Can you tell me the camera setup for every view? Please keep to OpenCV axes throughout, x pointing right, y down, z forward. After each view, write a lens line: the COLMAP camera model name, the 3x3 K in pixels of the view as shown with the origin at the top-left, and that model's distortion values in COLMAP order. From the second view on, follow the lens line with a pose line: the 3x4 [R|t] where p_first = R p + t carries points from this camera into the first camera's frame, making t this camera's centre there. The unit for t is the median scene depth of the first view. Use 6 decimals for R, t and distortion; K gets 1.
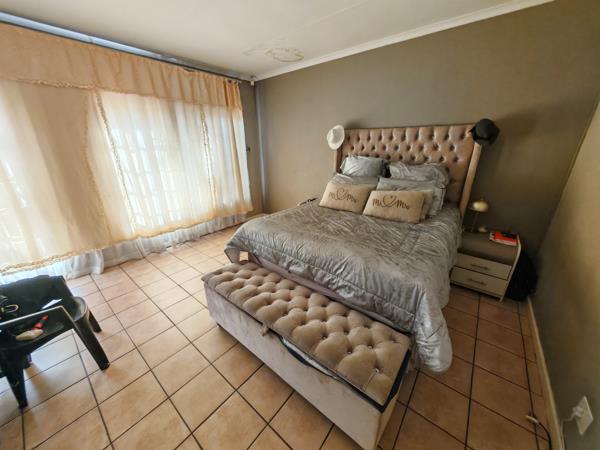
lens RADIAL K [[223.7, 0, 298.1], [0, 223.7, 226.0], [0, 0, 1]] dist [-0.001831, 0.000065]
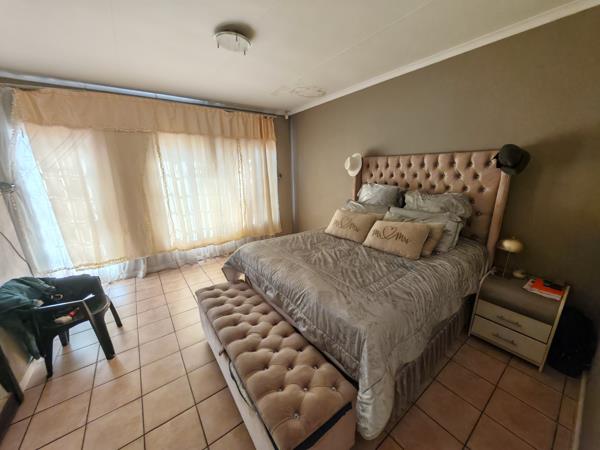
lens RADIAL K [[223.7, 0, 298.1], [0, 223.7, 226.0], [0, 0, 1]] dist [-0.001831, 0.000065]
pose [[0.968357, 0.053509, -0.243764, 0.238028], [-0.076576, 0.993335, -0.086154, -0.027075], [0.237529, 0.102094, 0.966000, 0.007771]]
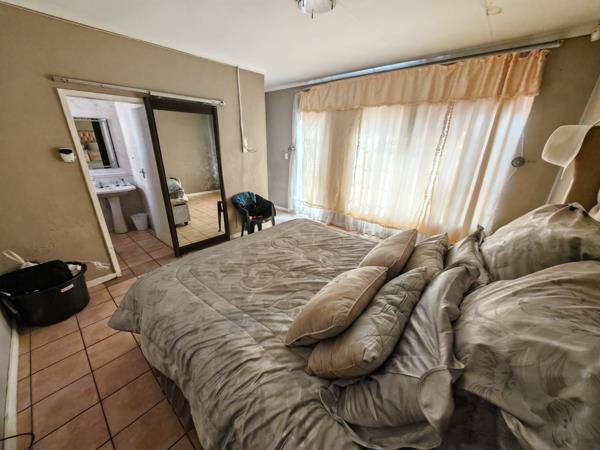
lens RADIAL K [[223.7, 0, 298.1], [0, 223.7, 226.0], [0, 0, 1]] dist [-0.001831, 0.000065]
pose [[-0.038133, 0.366206, -0.929752, 0.730532], [-0.361316, 0.862424, 0.354506, -0.324491], [0.931663, 0.349453, 0.099429, 0.757594]]
